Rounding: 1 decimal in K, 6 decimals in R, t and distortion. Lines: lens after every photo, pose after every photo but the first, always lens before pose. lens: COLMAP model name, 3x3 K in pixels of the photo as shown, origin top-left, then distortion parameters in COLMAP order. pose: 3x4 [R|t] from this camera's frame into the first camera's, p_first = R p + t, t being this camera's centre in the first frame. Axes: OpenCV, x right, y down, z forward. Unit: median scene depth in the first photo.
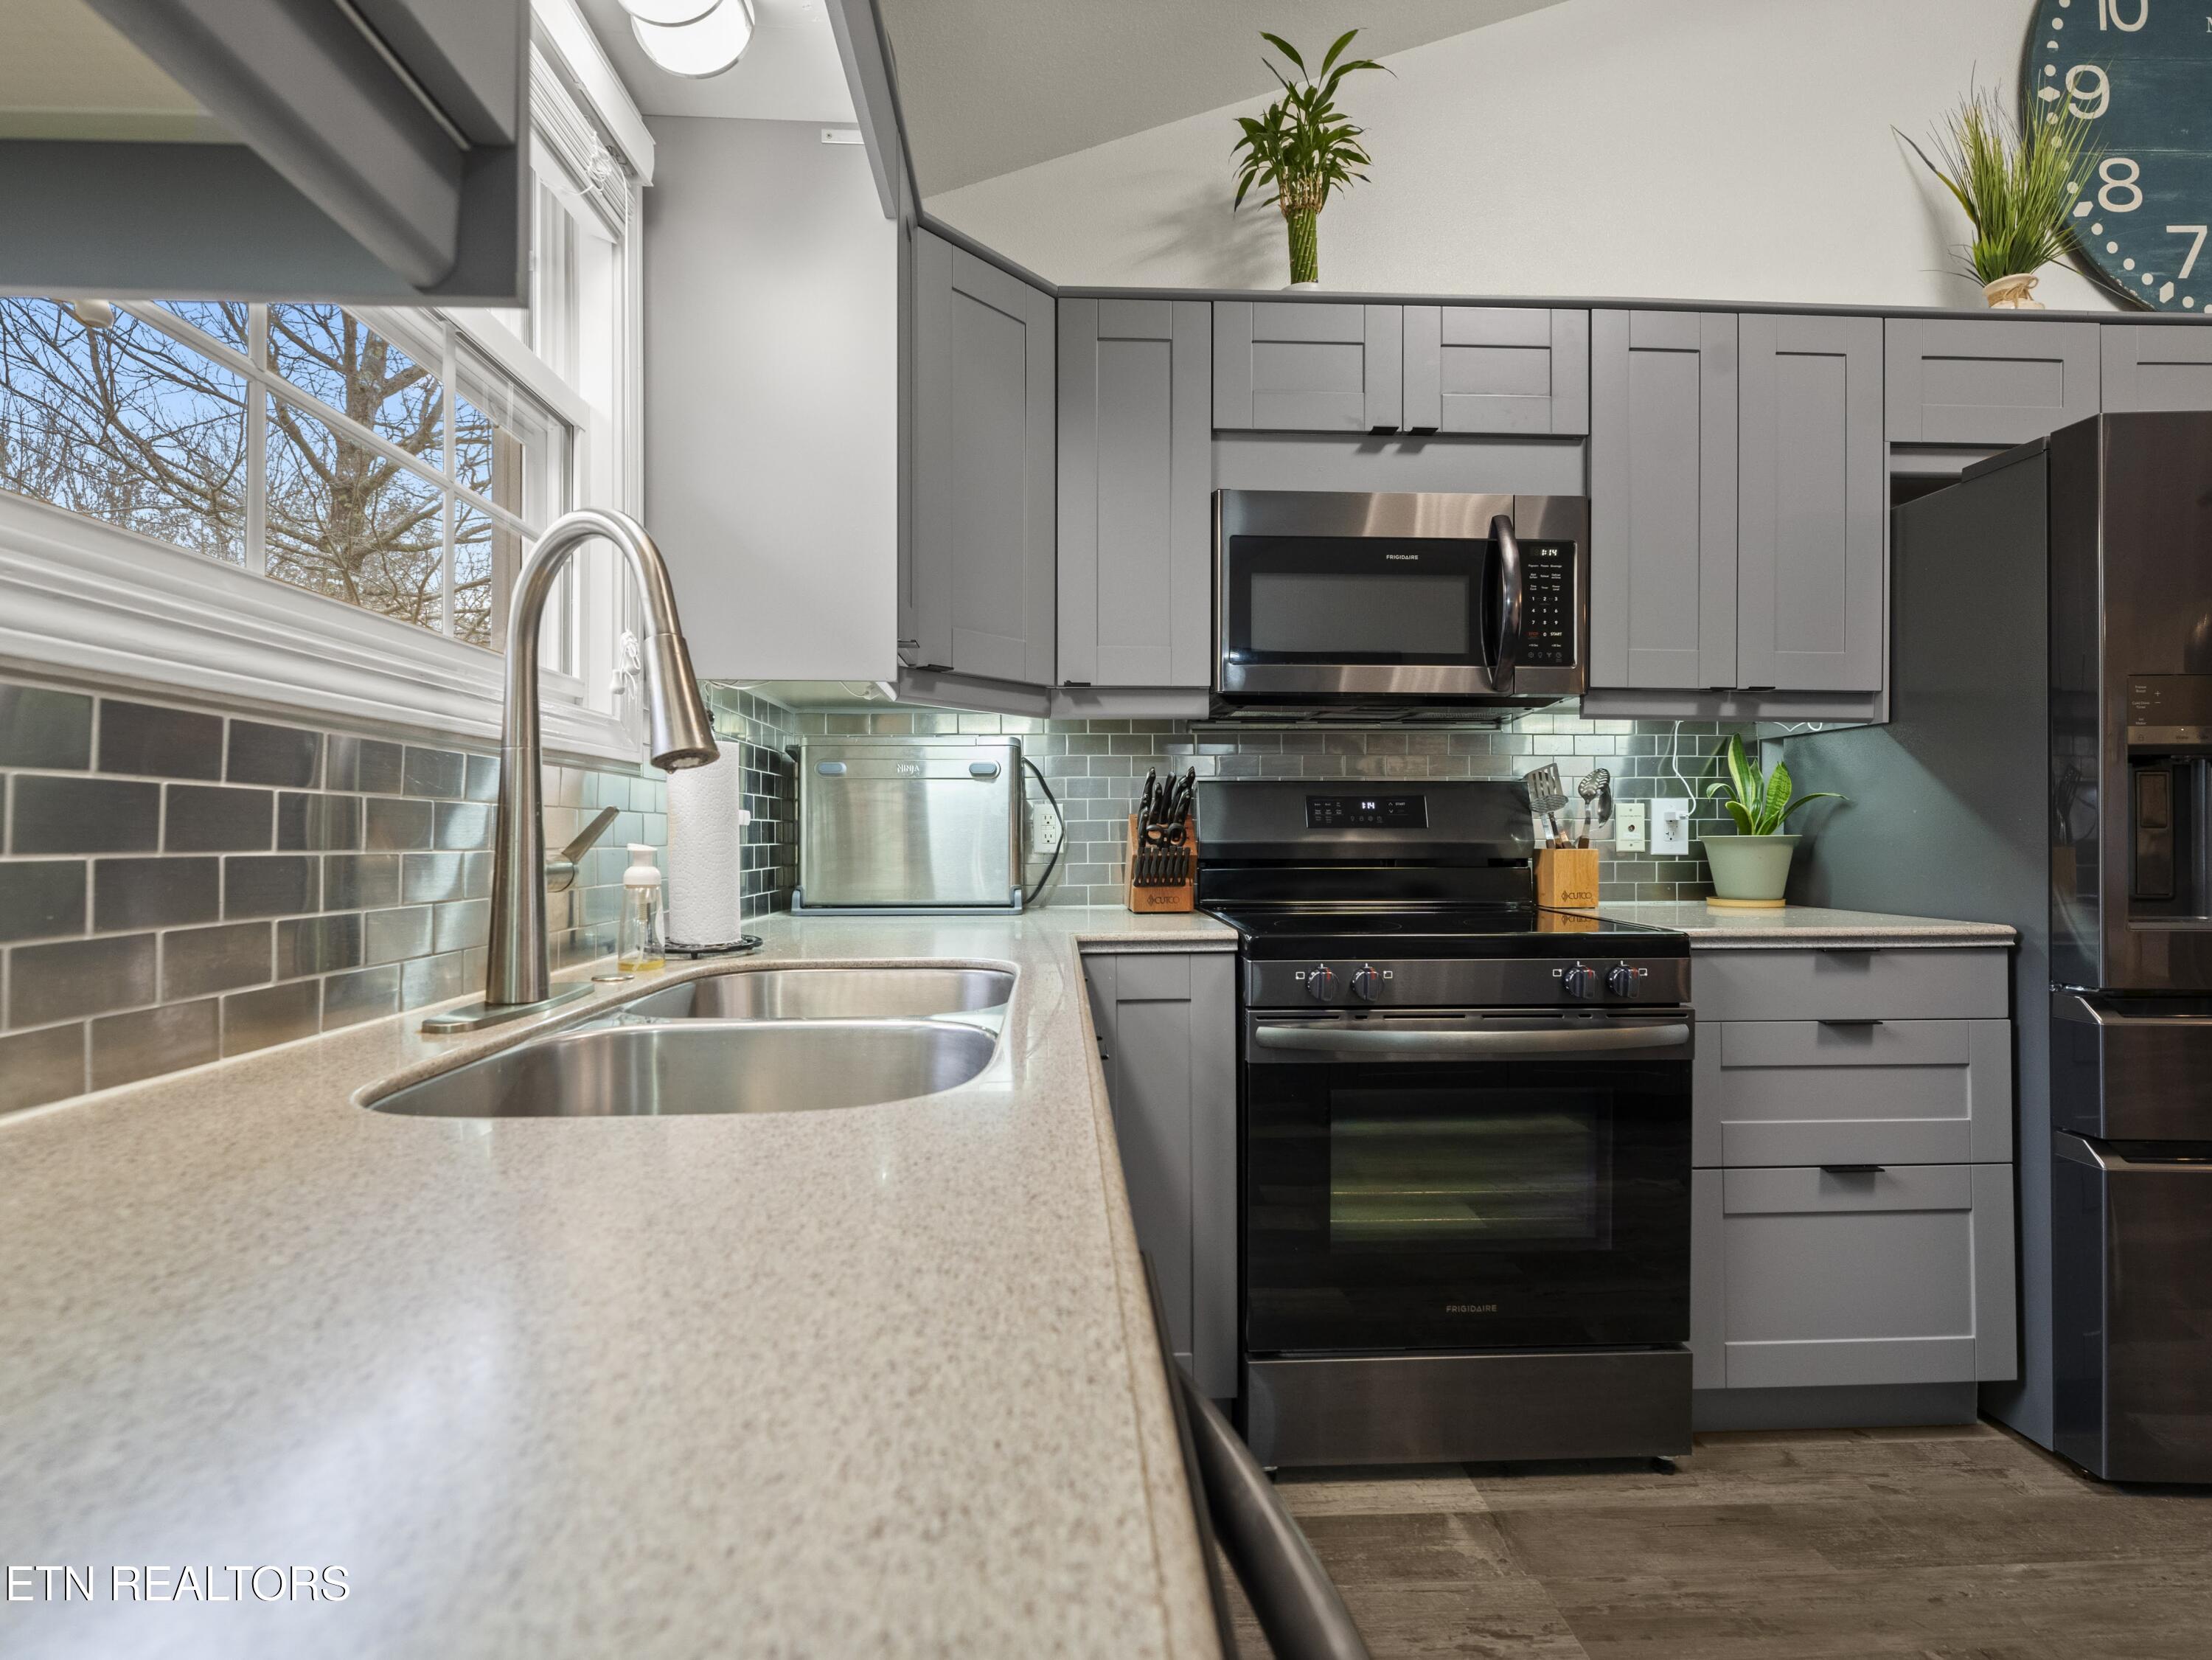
lens RADIAL K [[1020.9, 0, 1098.4], [0, 1020.9, 824.9], [0, 0, 1]] dist [0.002429, -0.000248]
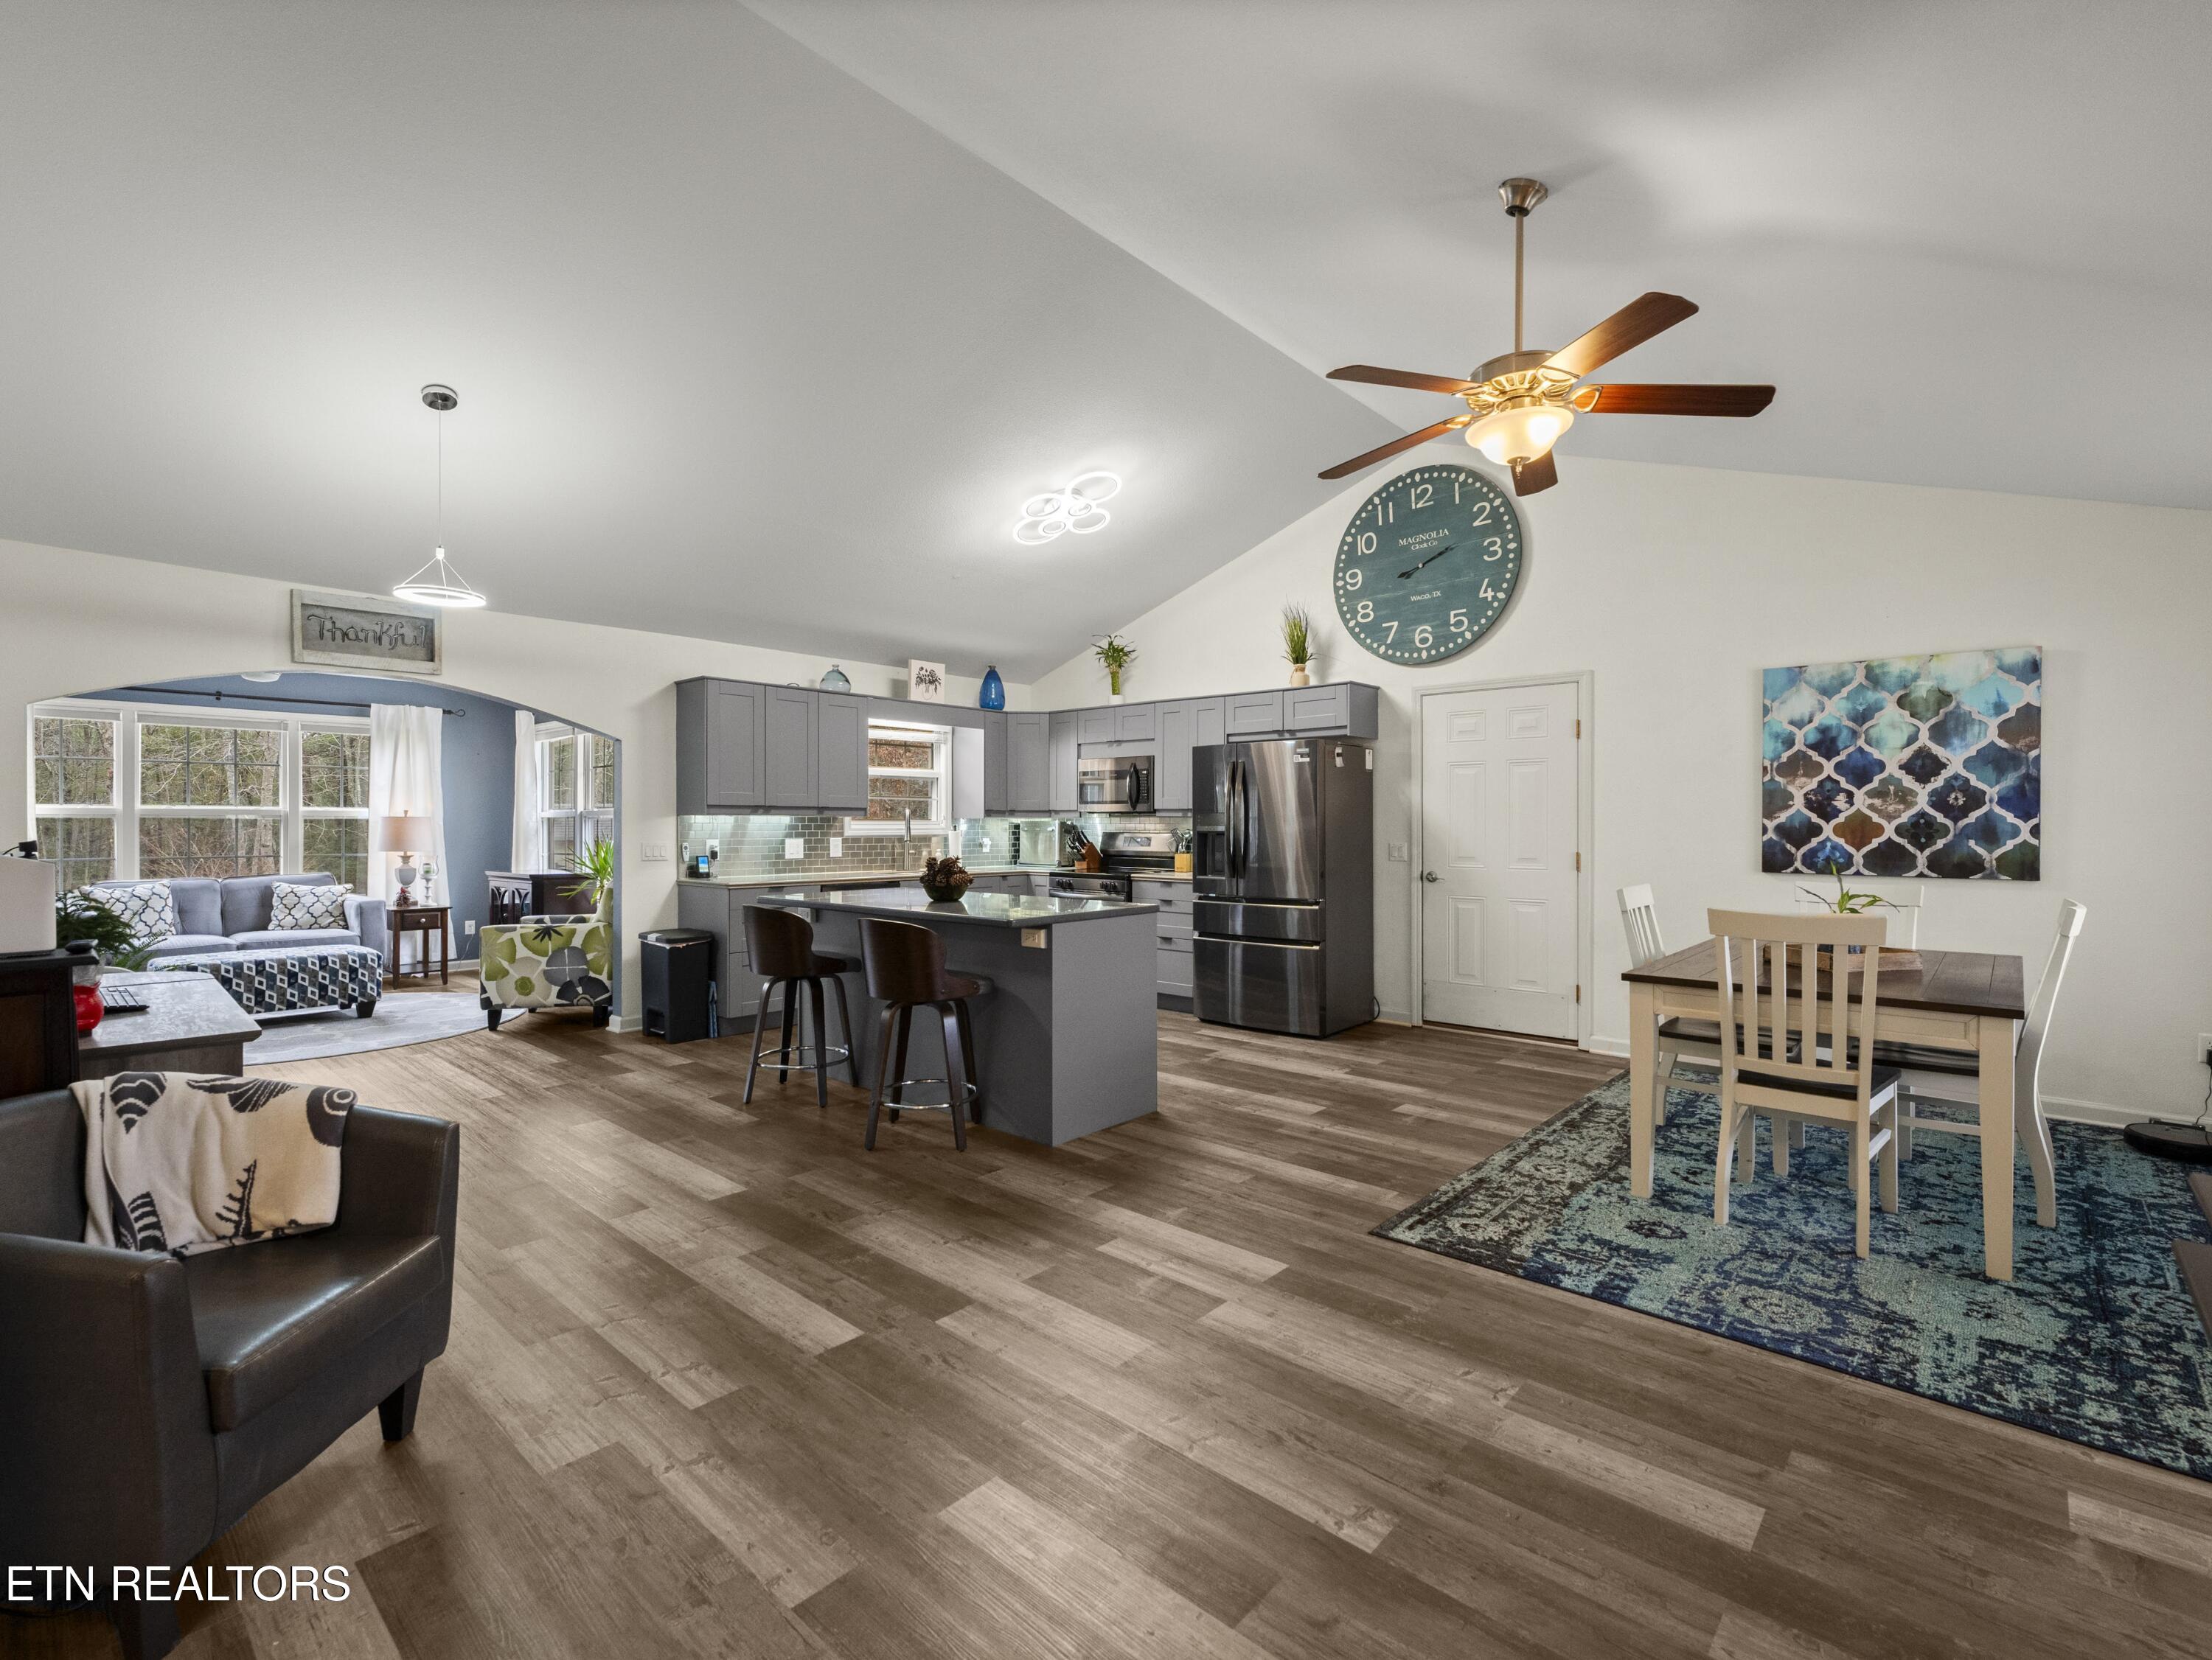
lens RADIAL K [[1020.7, 0, 1098.4], [0, 1020.7, 824.9], [0, 0, 1]] dist [0.002429, -0.000248]
pose [[0.705404, 0.003318, -0.708797, 2.746363], [0.005405, 0.999935, 0.010060, -0.110904], [0.708784, -0.010927, 0.705340, -1.588379]]
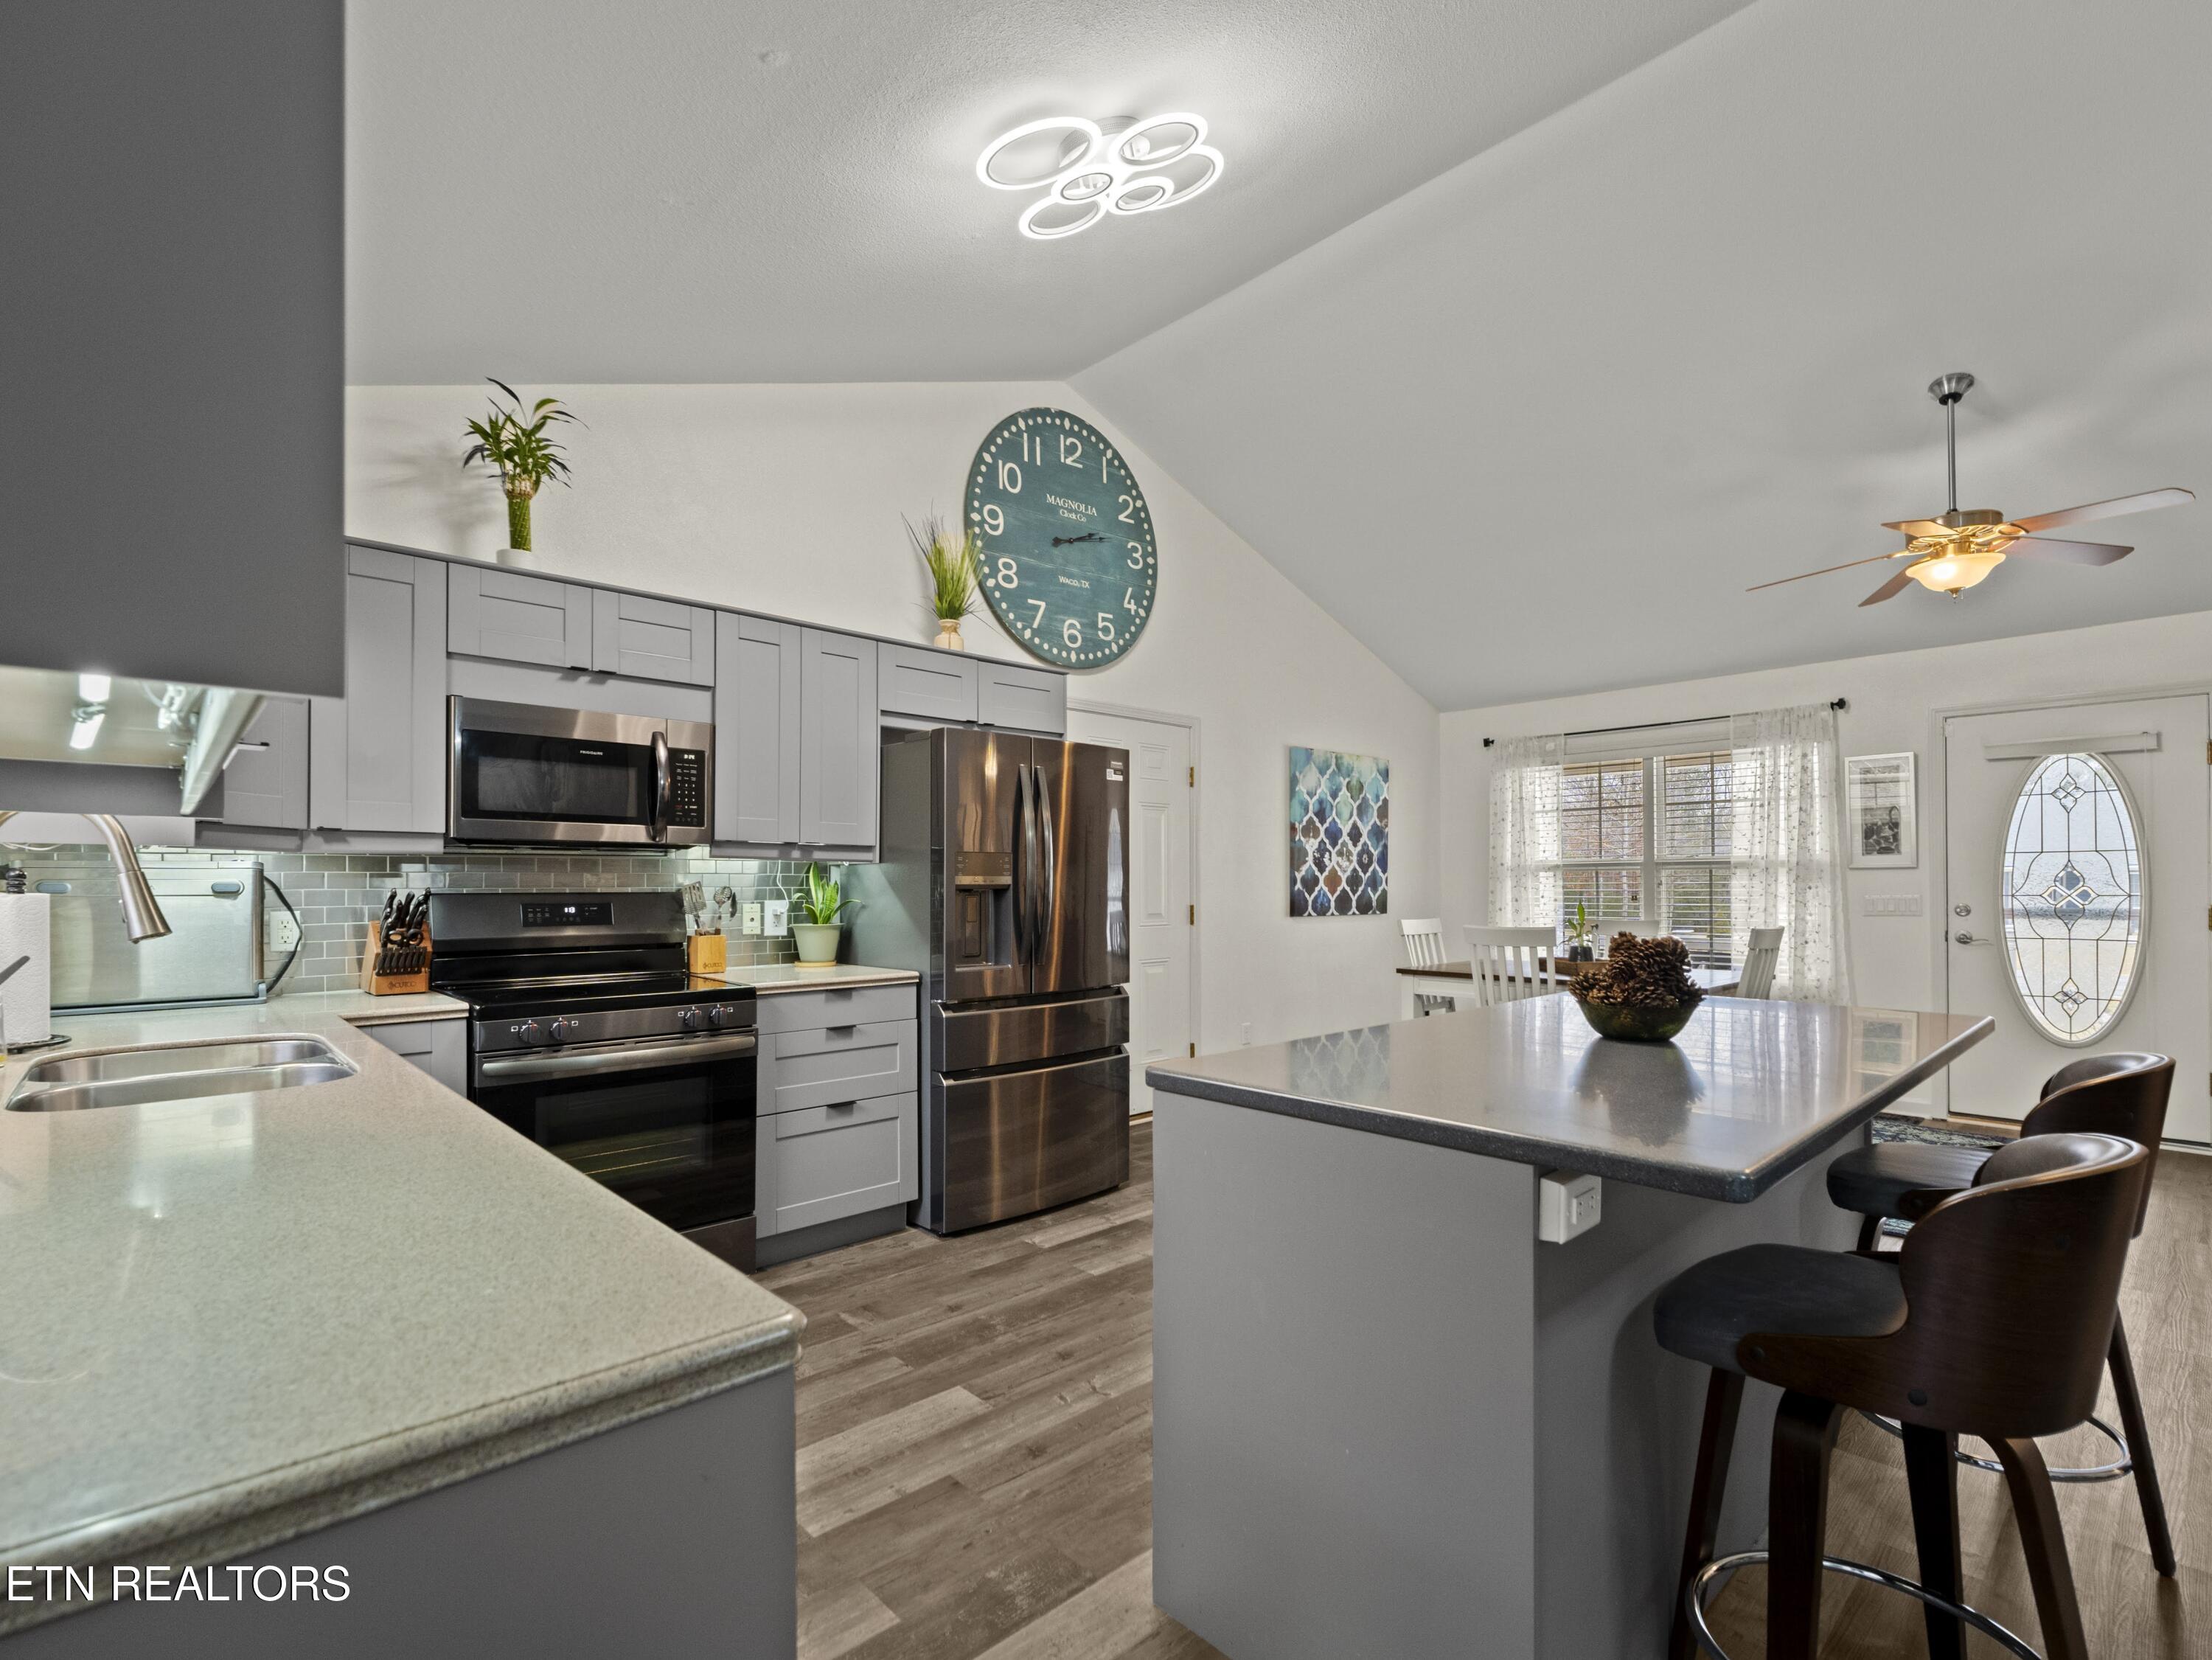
lens RADIAL K [[1031.8, 0, 1098.0], [0, 1031.8, 879.6], [0, 0, 1]] dist [0.003045, 0.000033]
pose [[0.764144, 0.002726, 0.645040, -0.115538], [-0.004995, 0.999986, 0.001691, -0.073099], [-0.645027, -0.004514, 0.764147, -0.644893]]
